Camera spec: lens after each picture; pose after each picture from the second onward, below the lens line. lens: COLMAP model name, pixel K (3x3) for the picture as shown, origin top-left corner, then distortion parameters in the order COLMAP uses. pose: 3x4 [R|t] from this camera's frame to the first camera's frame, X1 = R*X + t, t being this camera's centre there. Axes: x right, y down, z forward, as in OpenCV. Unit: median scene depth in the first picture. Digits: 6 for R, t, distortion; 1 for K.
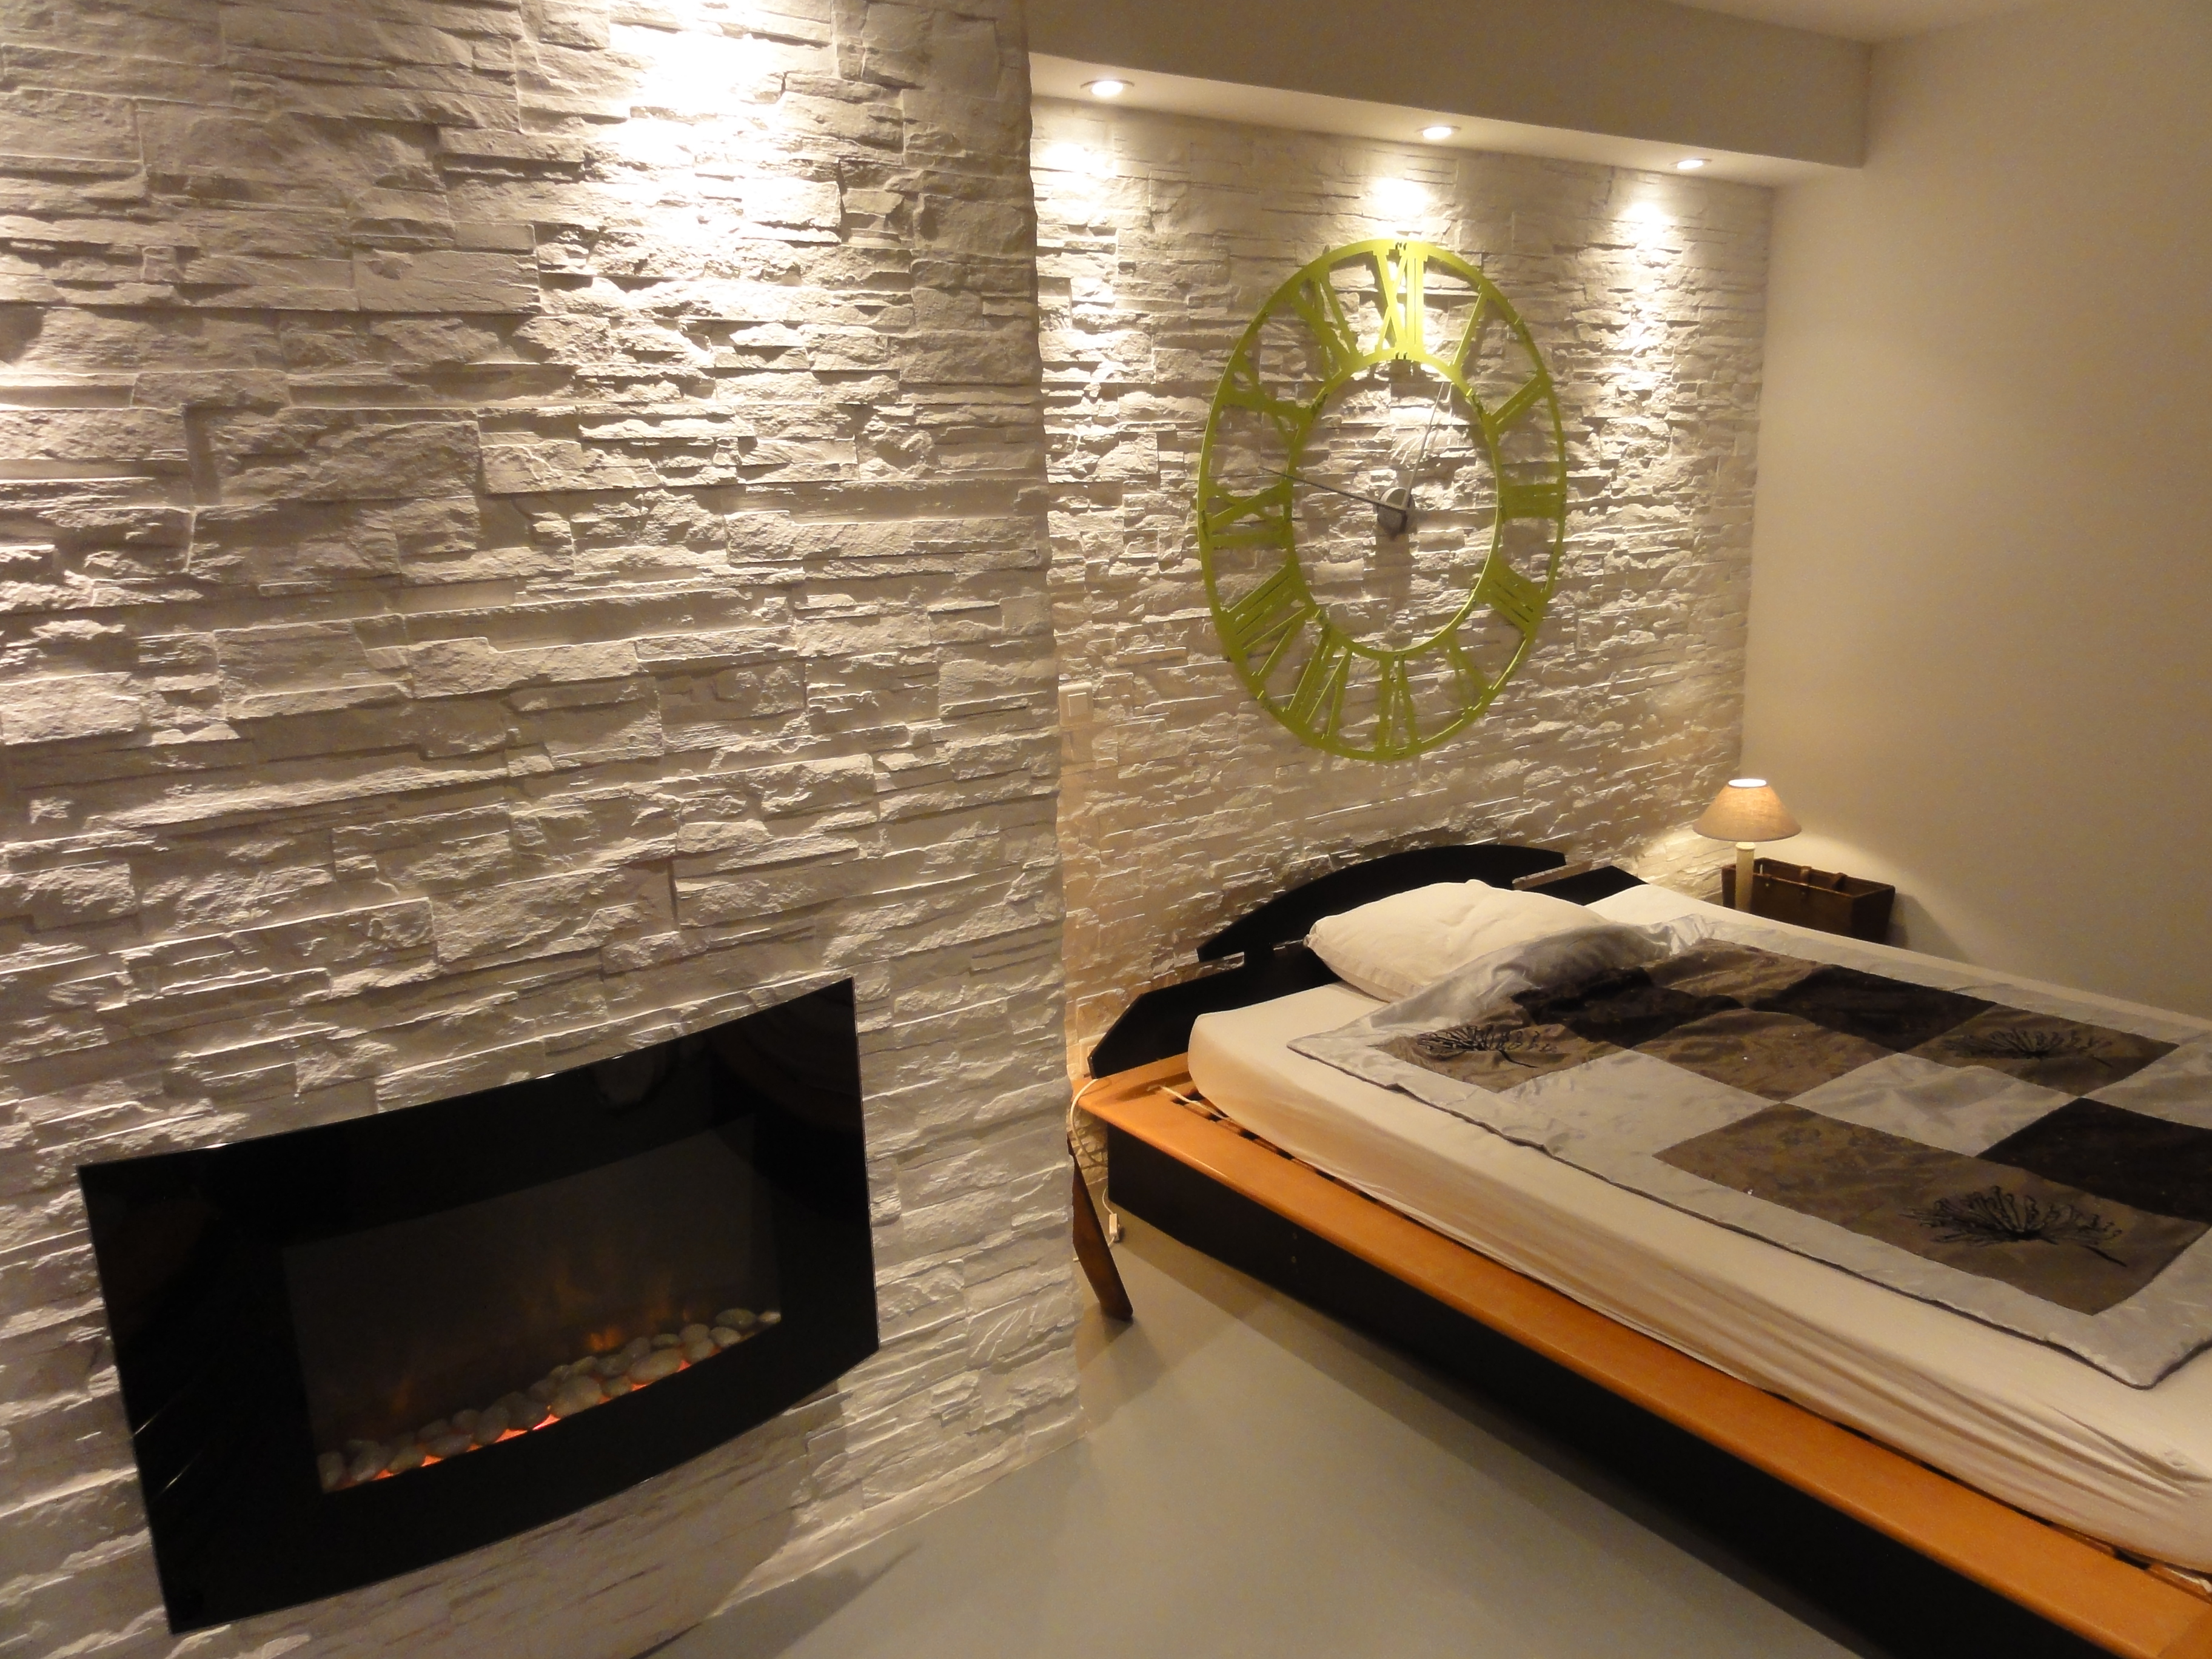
lens RADIAL K [[1555.2, 0, 1105.4], [0, 1555.2, 830.8], [0, 0, 1]] dist [-0.010379, 0.009509]
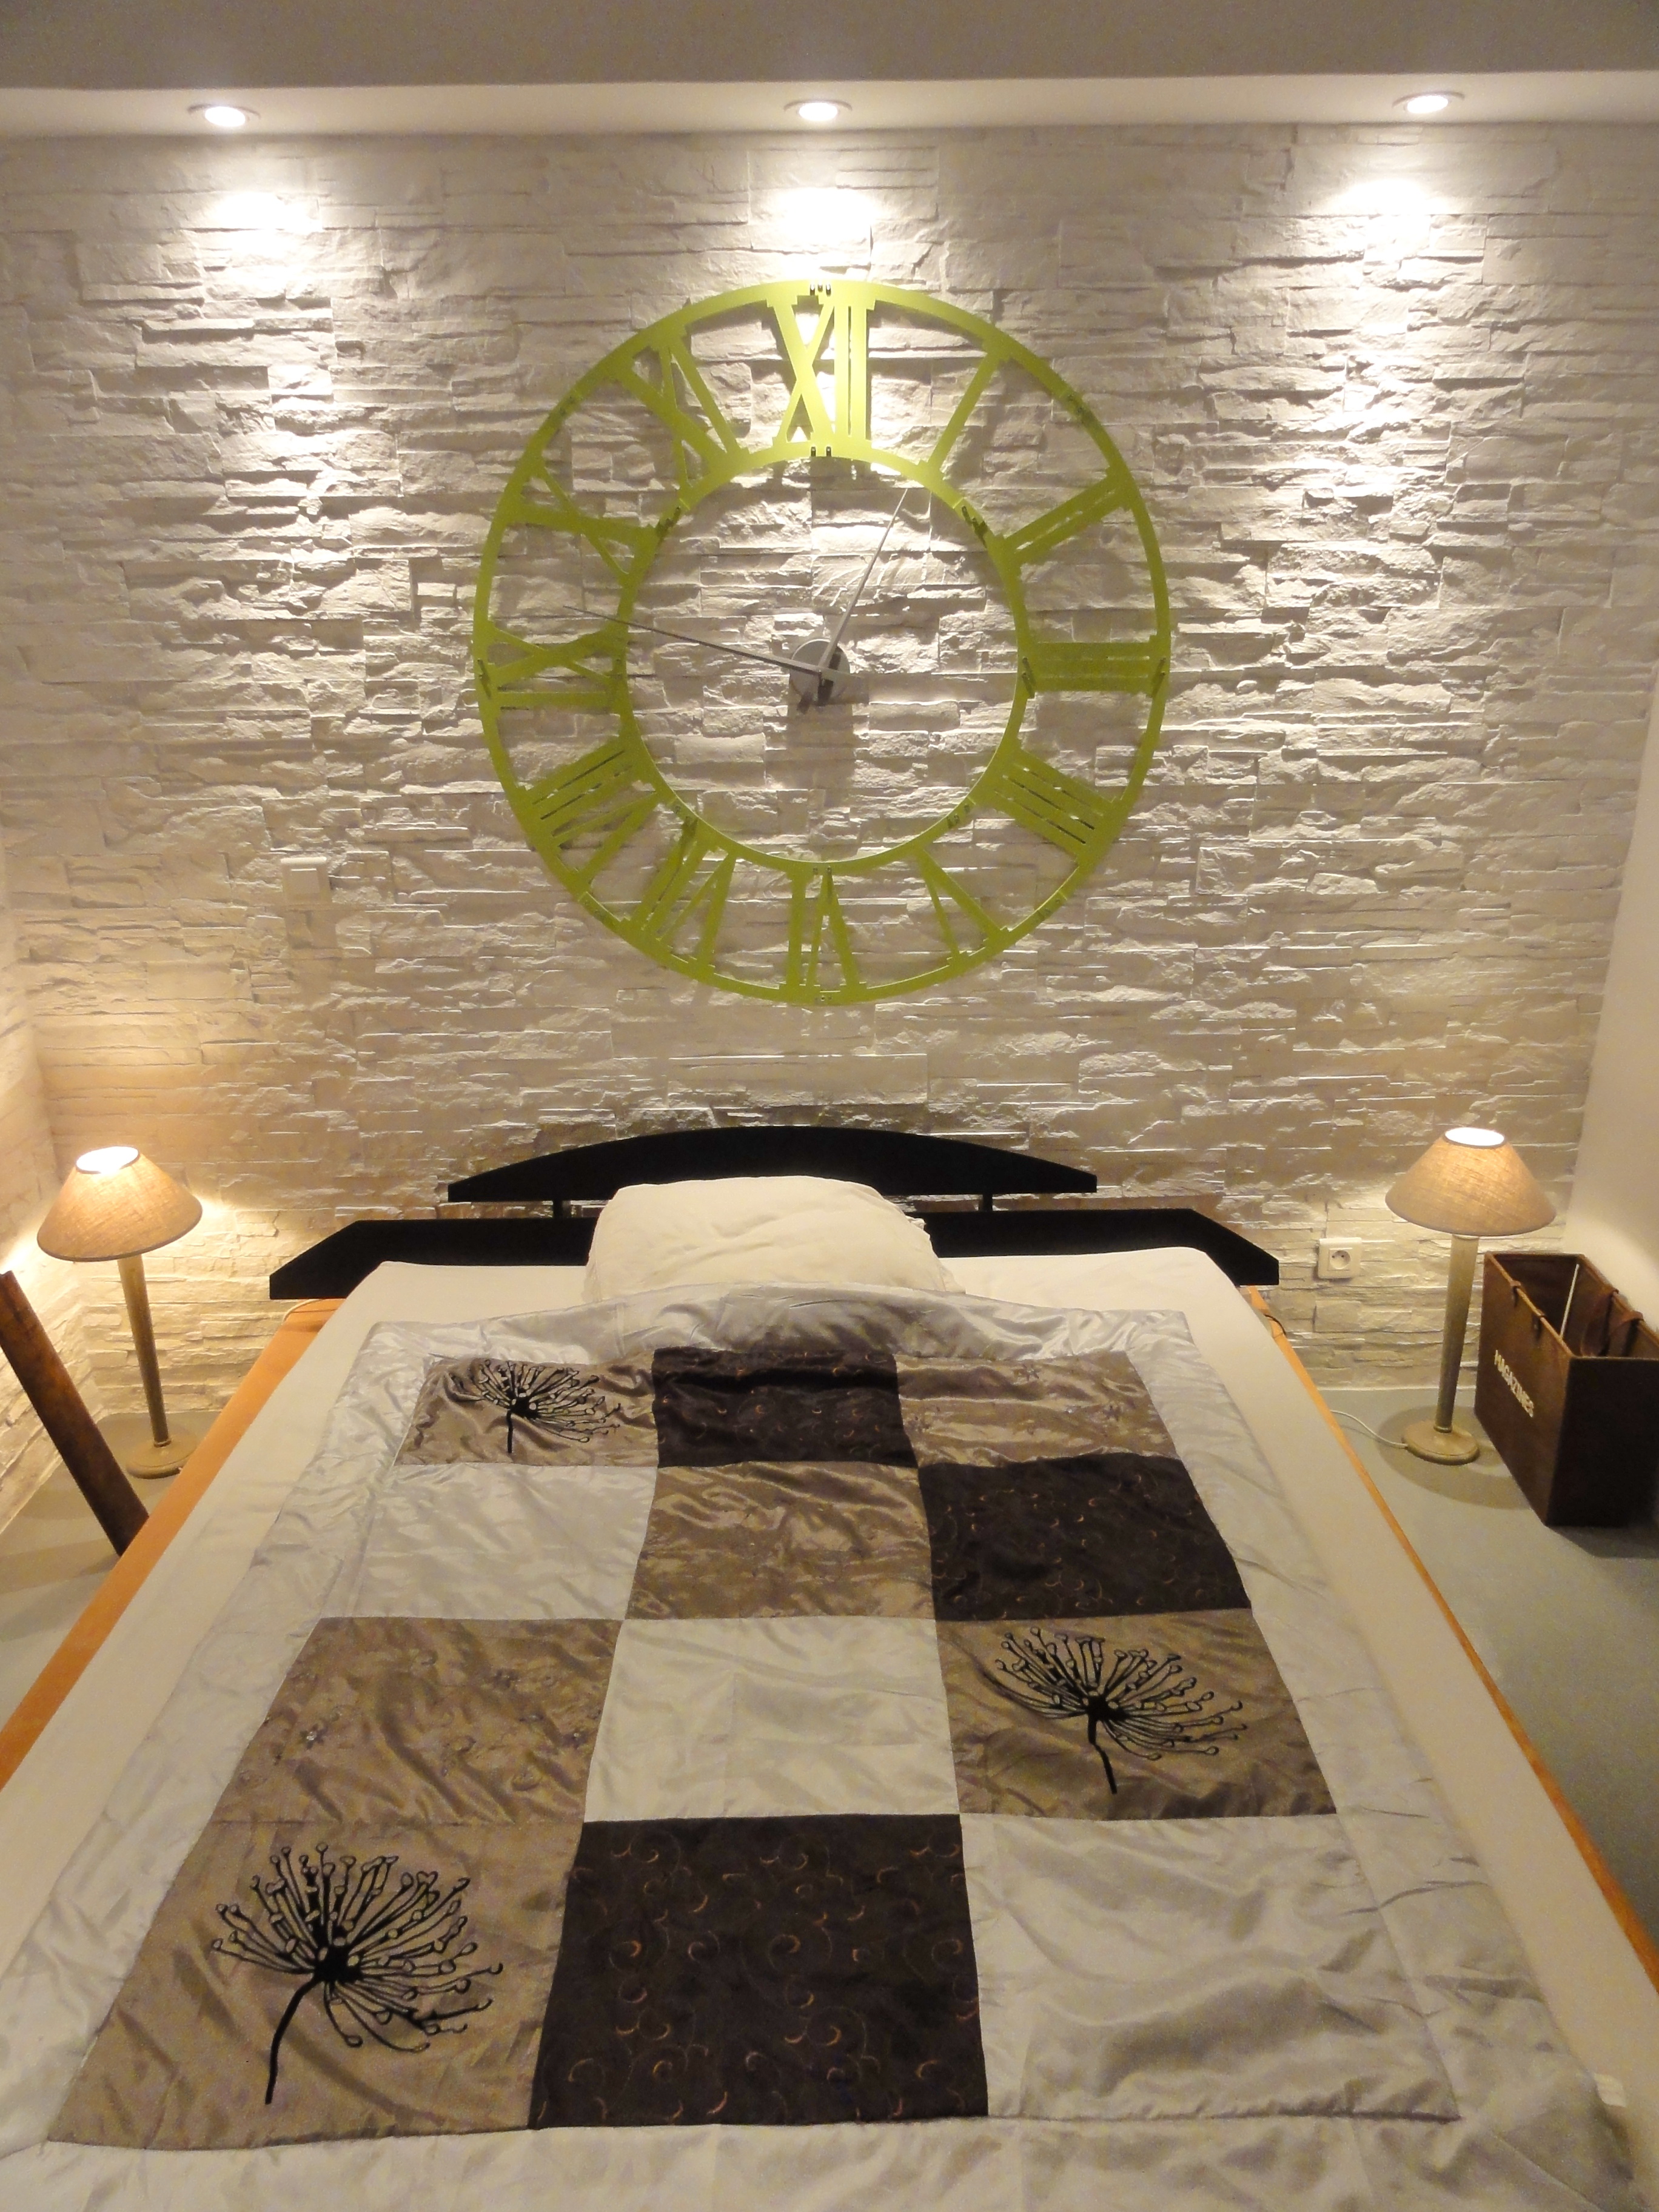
lens RADIAL K [[1555.2, 0, 827.7], [0, 1555.2, 1111.1], [0, 0, 1]] dist [-0.010379, 0.009509]
pose [[0.822270, 0.216715, -0.526220, 0.685384], [-0.148298, 0.974305, 0.169520, -0.142189], [0.549436, -0.061354, 0.833280, 0.417908]]
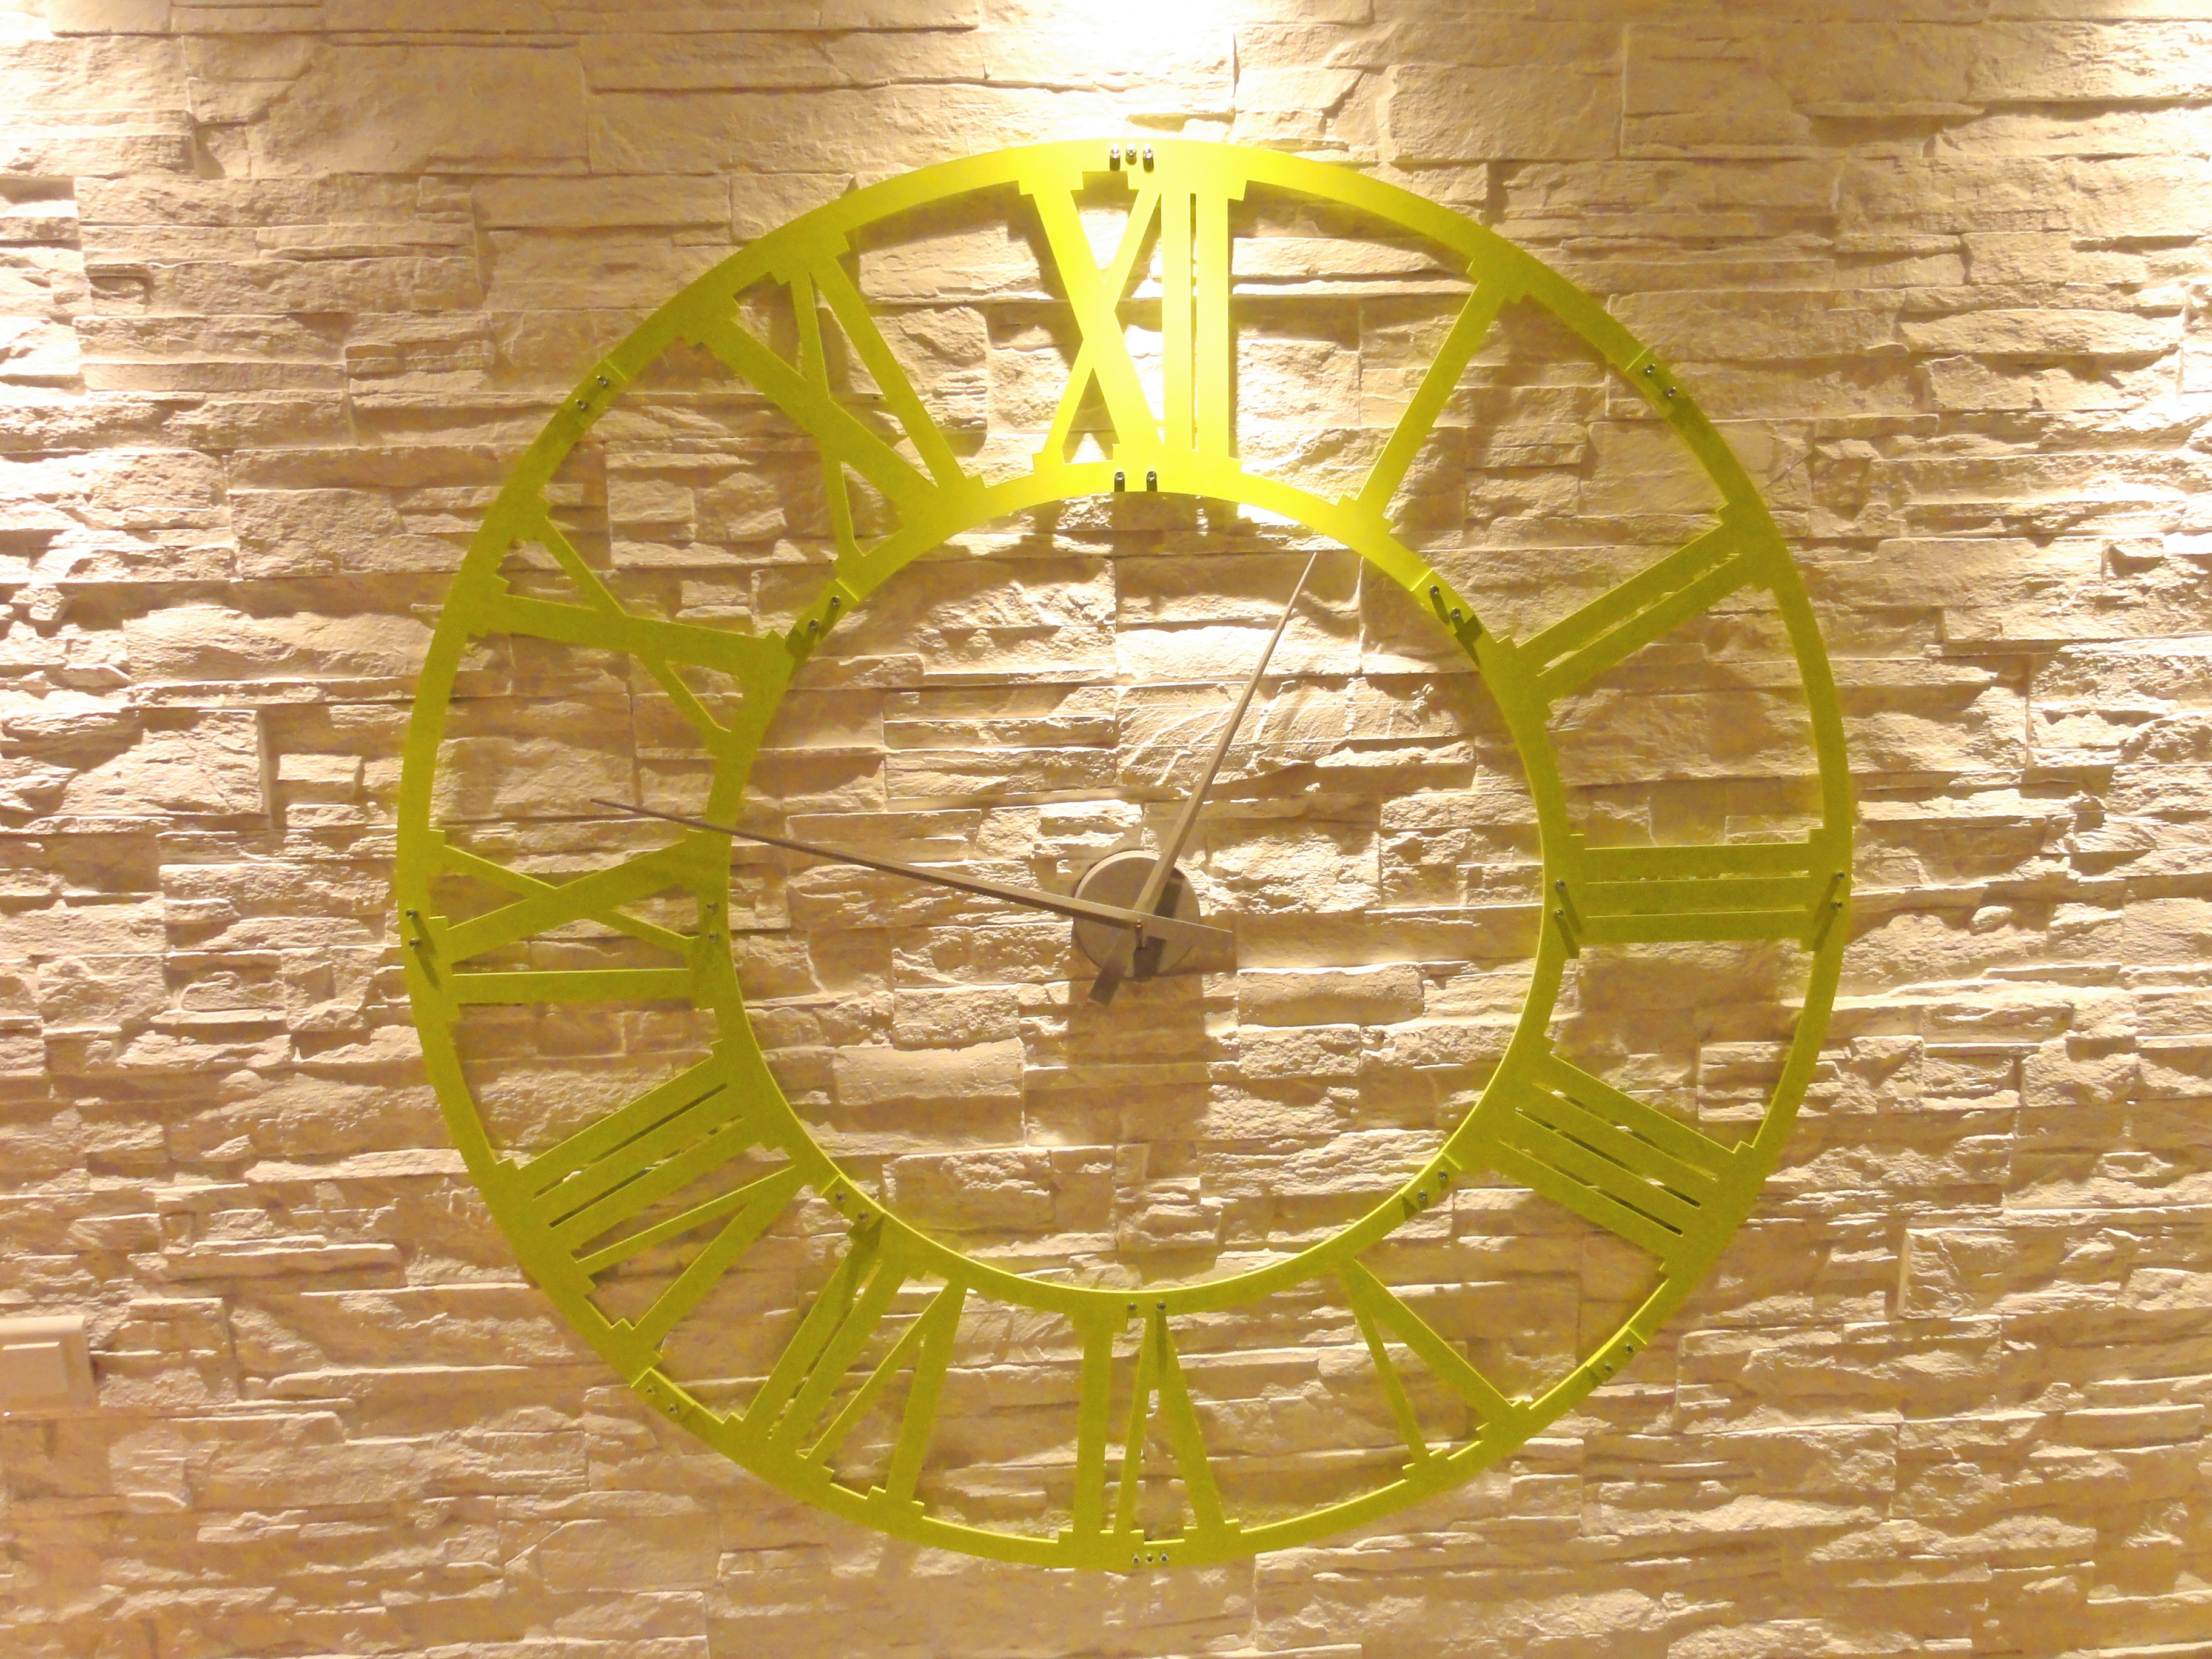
lens RADIAL K [[1555.2, 0, 1112.0], [0, 1555.2, 832.0], [0, 0, 1]] dist [-0.010379, 0.009509]
pose [[0.850219, 0.108865, -0.515050, 0.398925], [-0.126920, 0.991913, 0.000146, -0.247278], [0.510901, 0.065246, 0.857160, 0.766673]]
